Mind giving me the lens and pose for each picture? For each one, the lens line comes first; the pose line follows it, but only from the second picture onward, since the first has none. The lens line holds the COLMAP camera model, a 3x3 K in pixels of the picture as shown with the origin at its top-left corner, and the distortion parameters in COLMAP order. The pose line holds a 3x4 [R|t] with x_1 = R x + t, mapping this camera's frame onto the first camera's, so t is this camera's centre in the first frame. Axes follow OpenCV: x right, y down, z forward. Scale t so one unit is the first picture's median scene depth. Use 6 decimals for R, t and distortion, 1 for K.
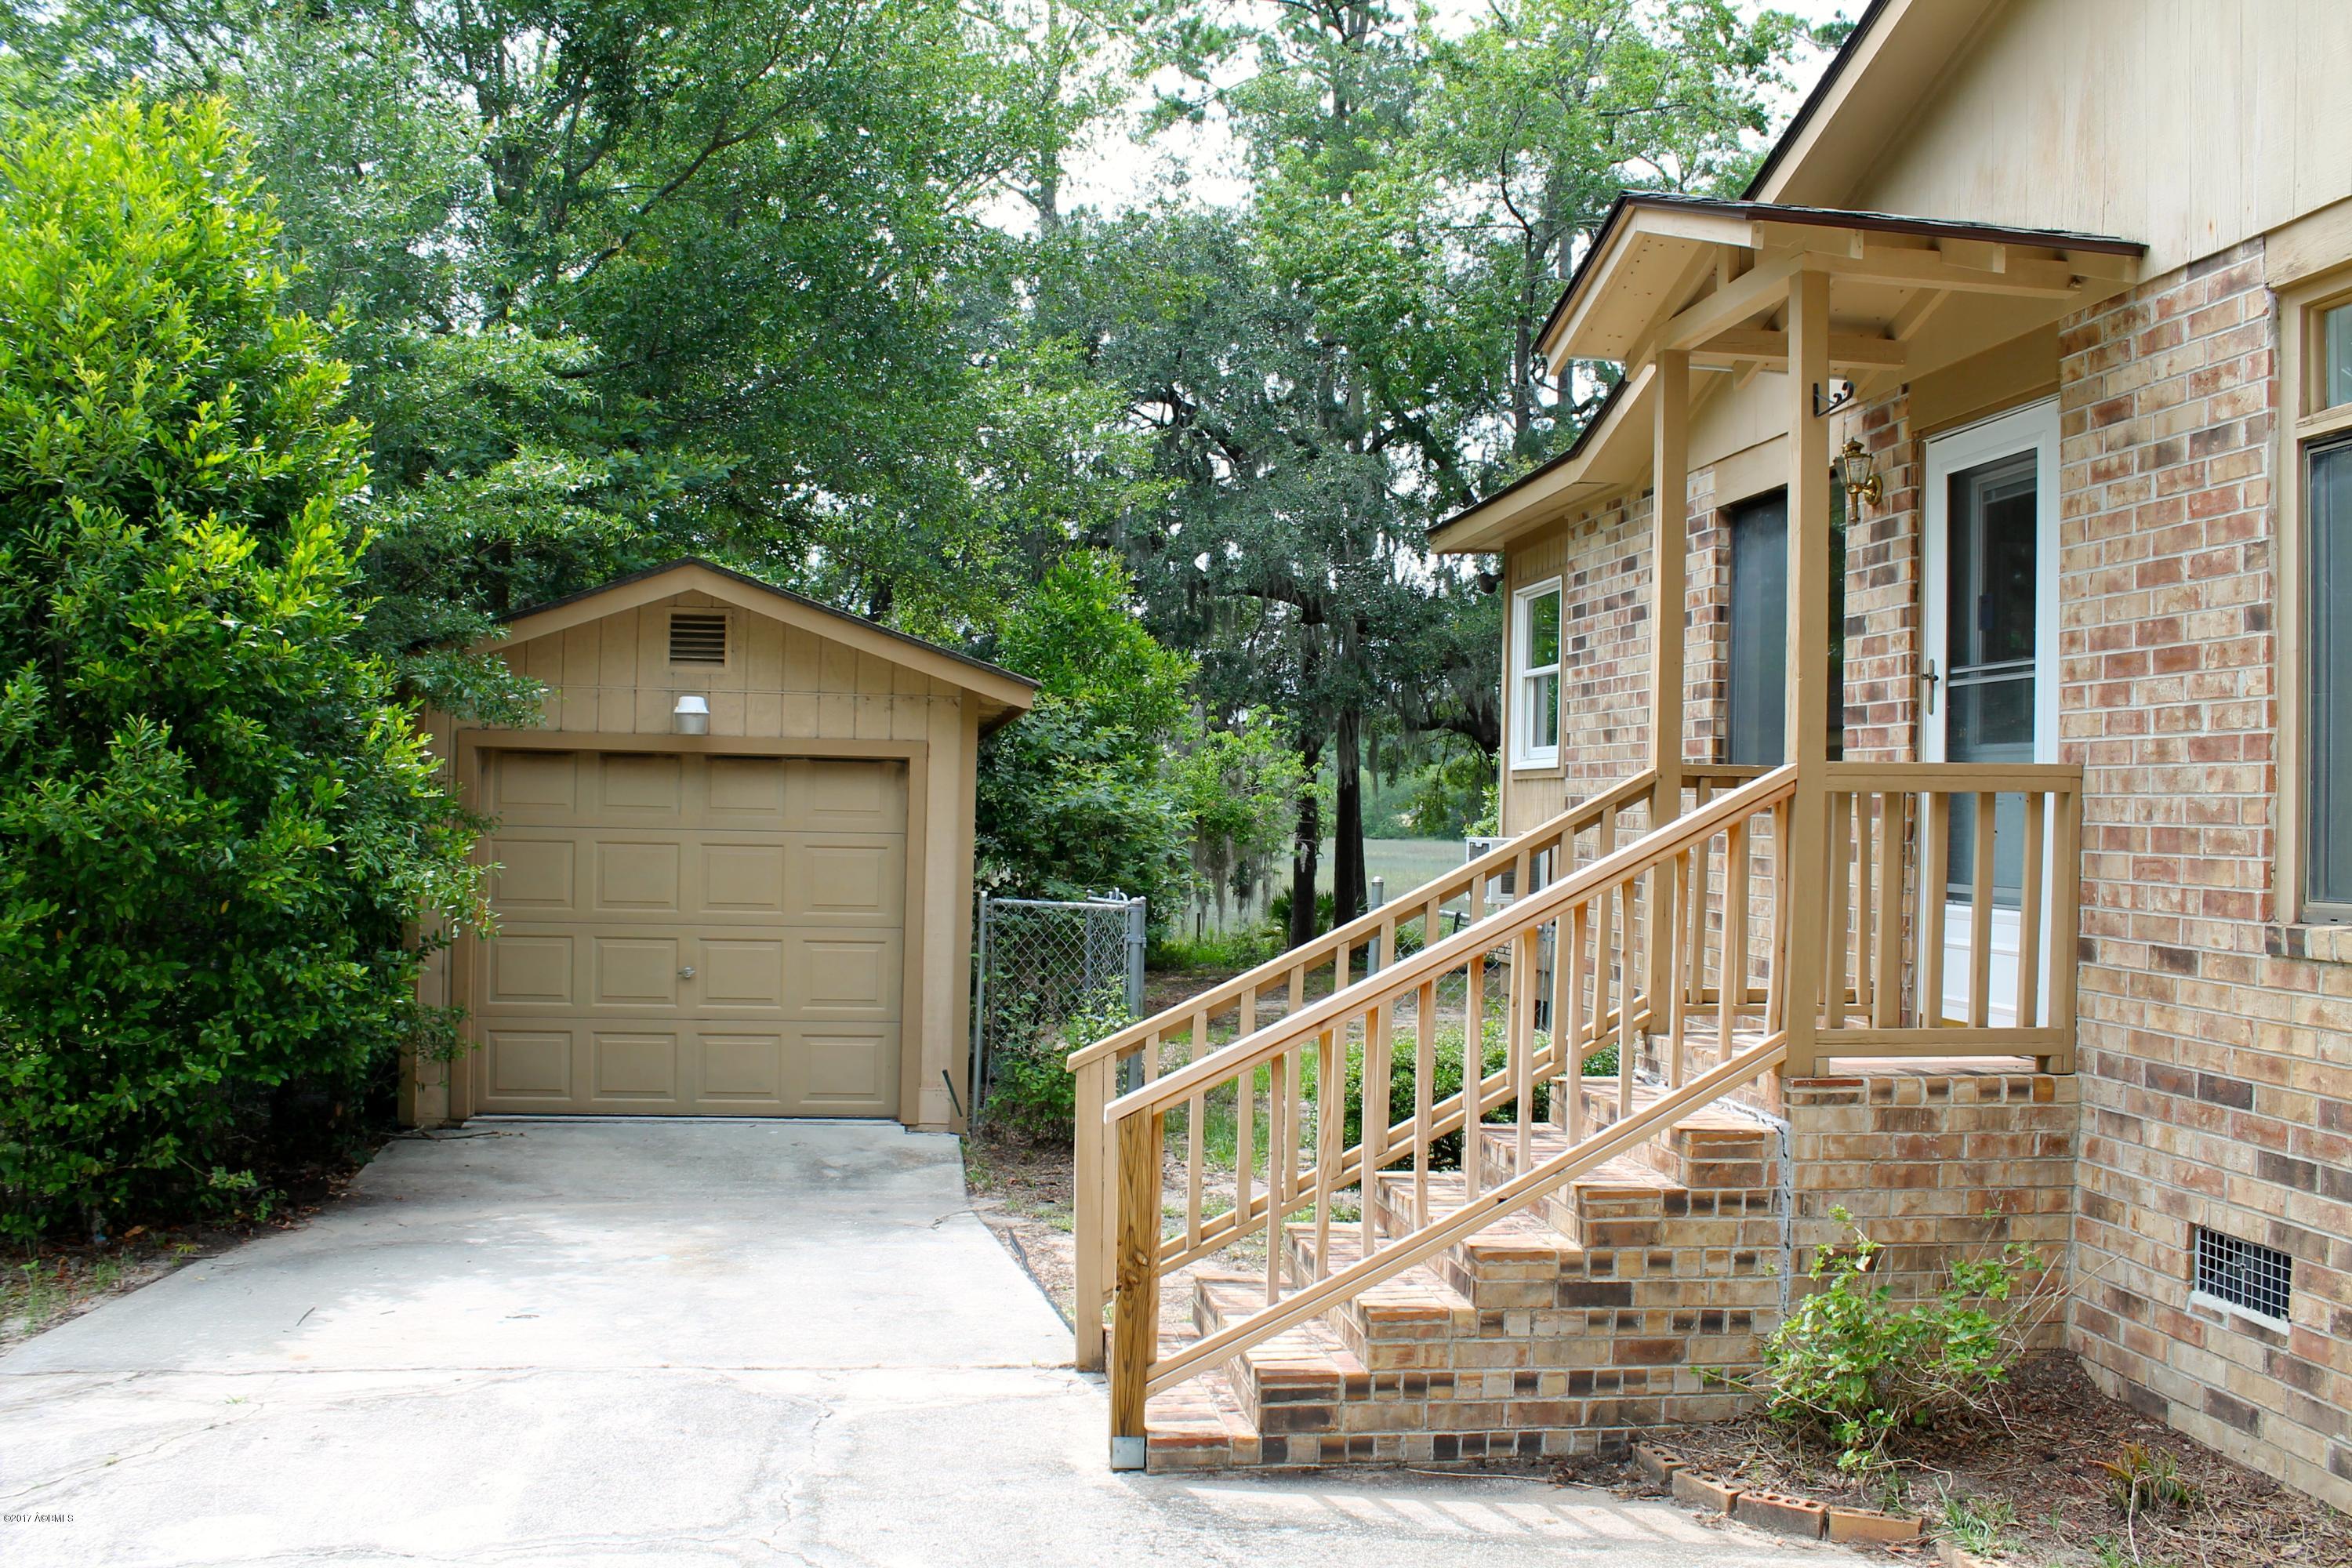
lens RADIAL K [[1982.3, 0, 1190.0], [0, 1982.3, 777.0], [0, 0, 1]] dist [-0.161218, 0.137594]
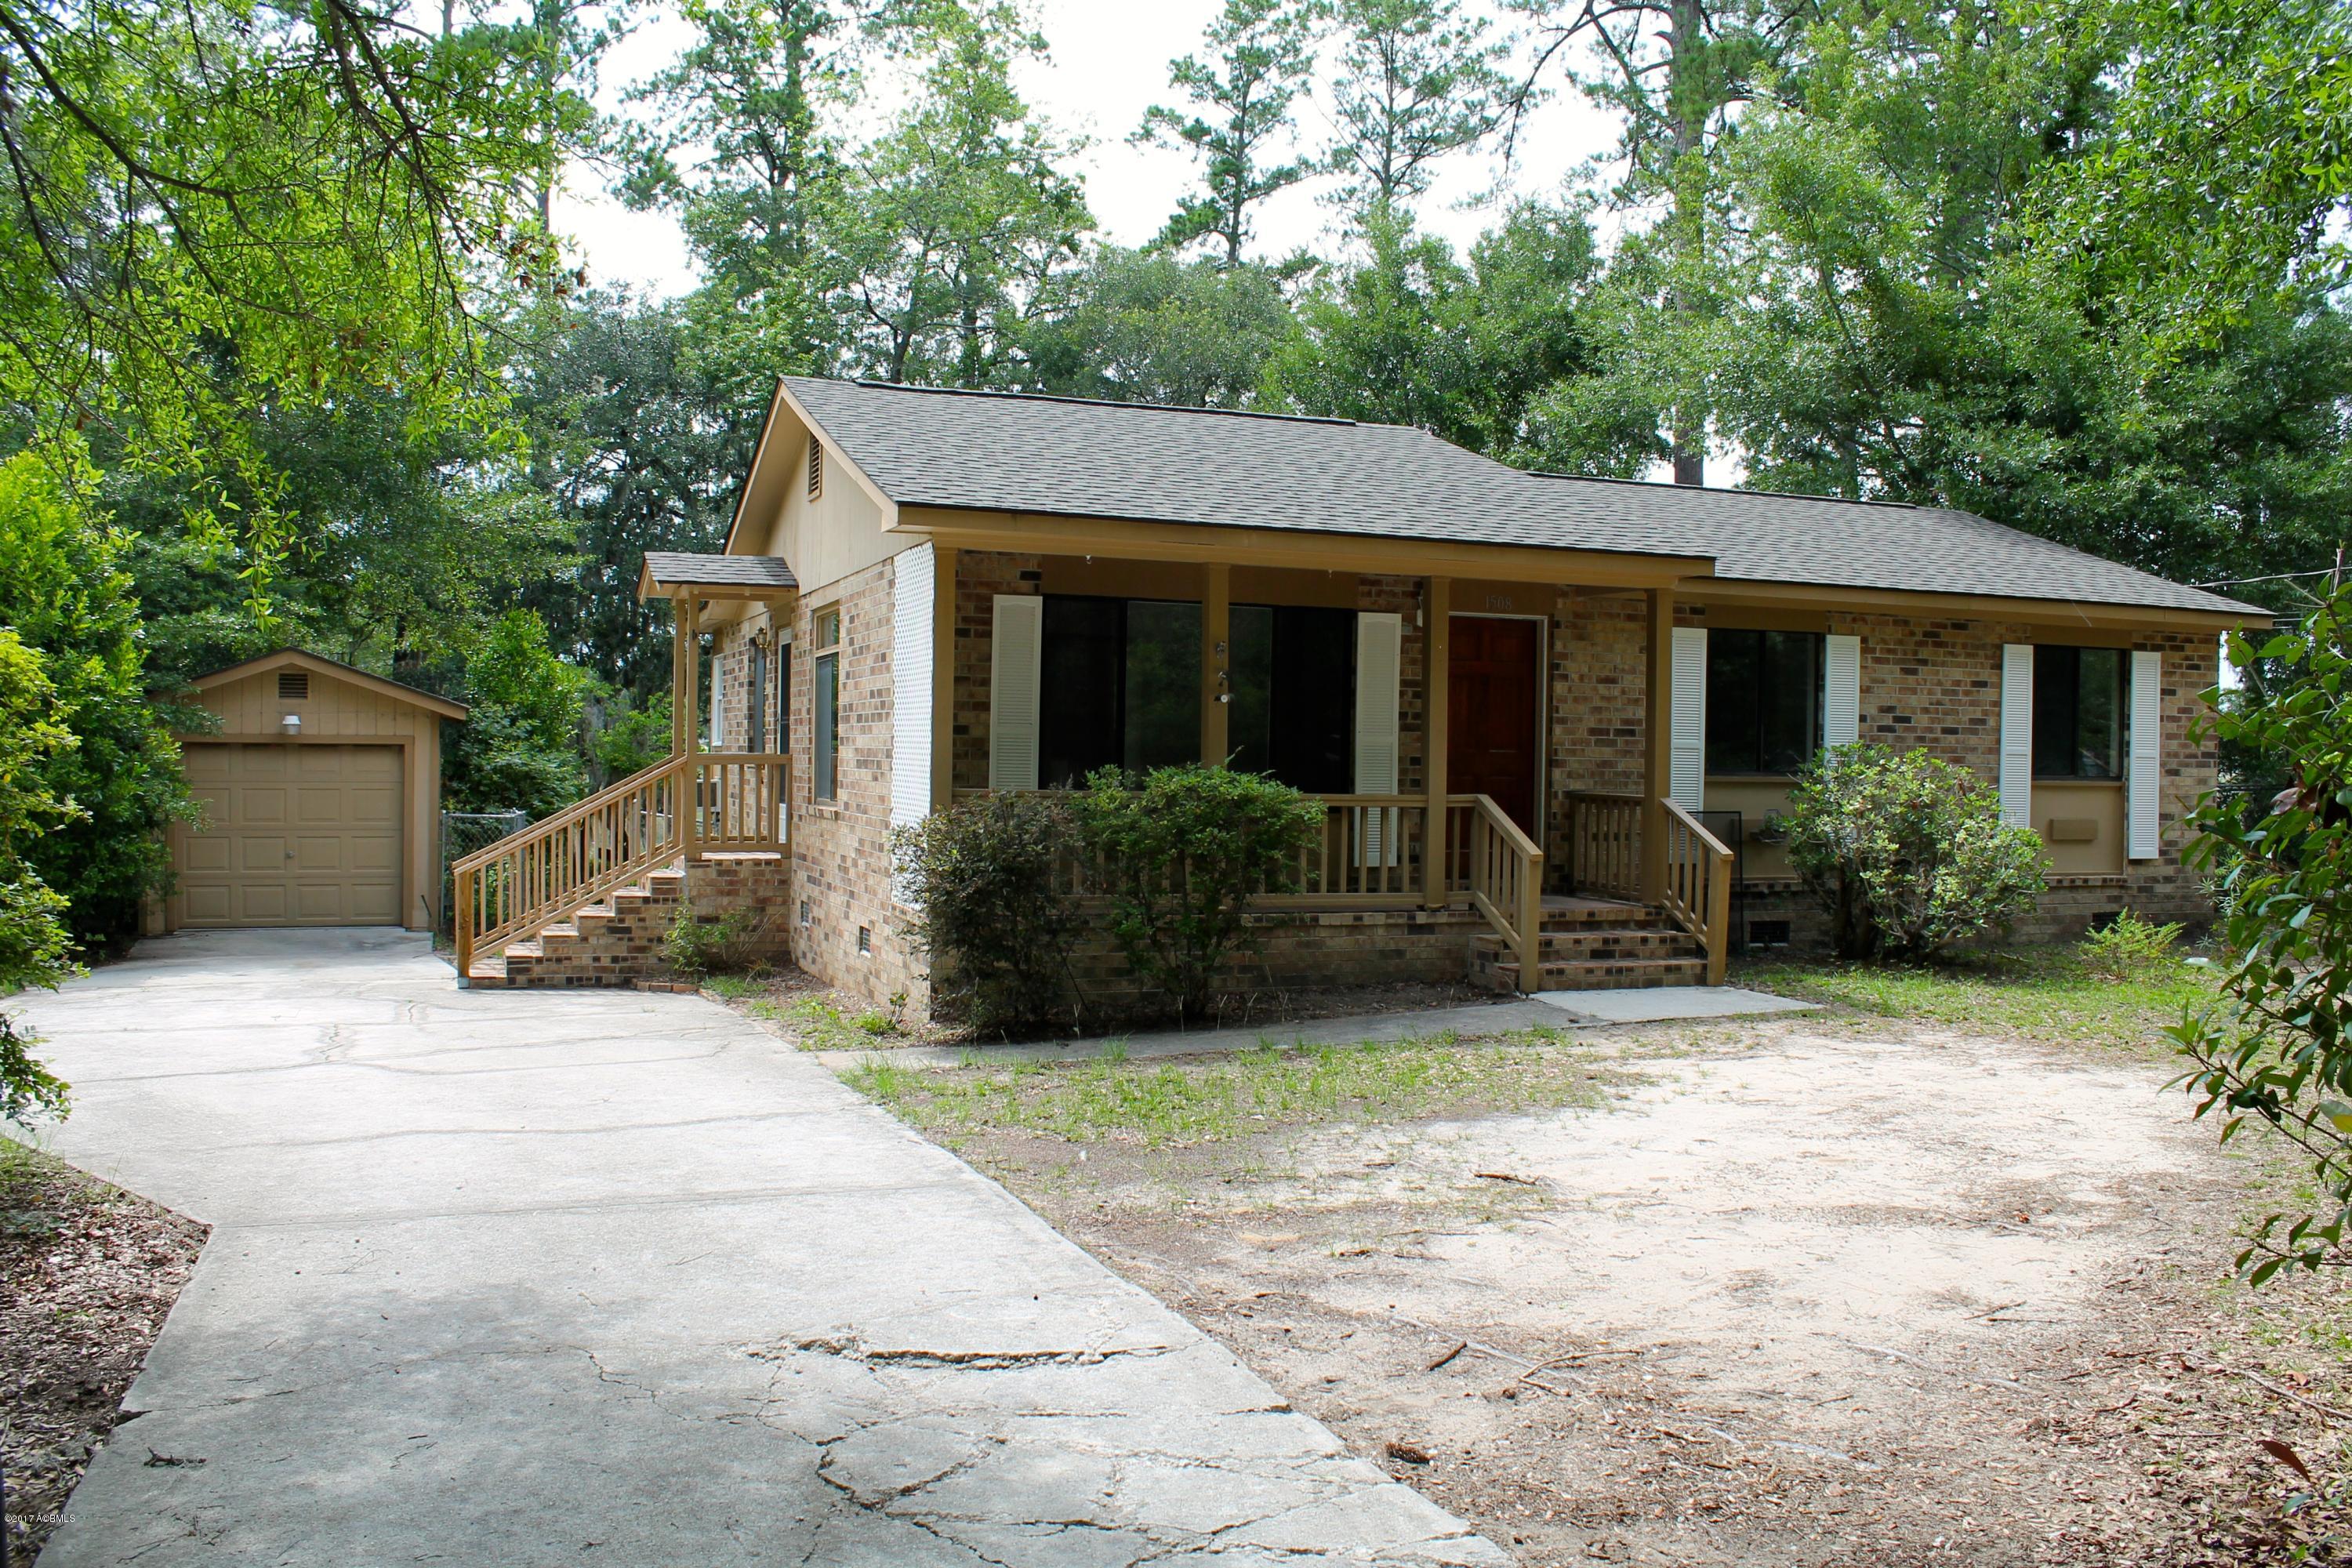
lens RADIAL K [[1982.3, 0, 1190.0], [0, 1982.3, 777.0], [0, 0, 1]] dist [-0.161218, 0.137594]
pose [[0.976098, -0.013479, 0.216914, 0.297287], [0.006769, 0.999476, 0.031651, -0.047498], [-0.217227, -0.029426, 0.975678, -1.550798]]
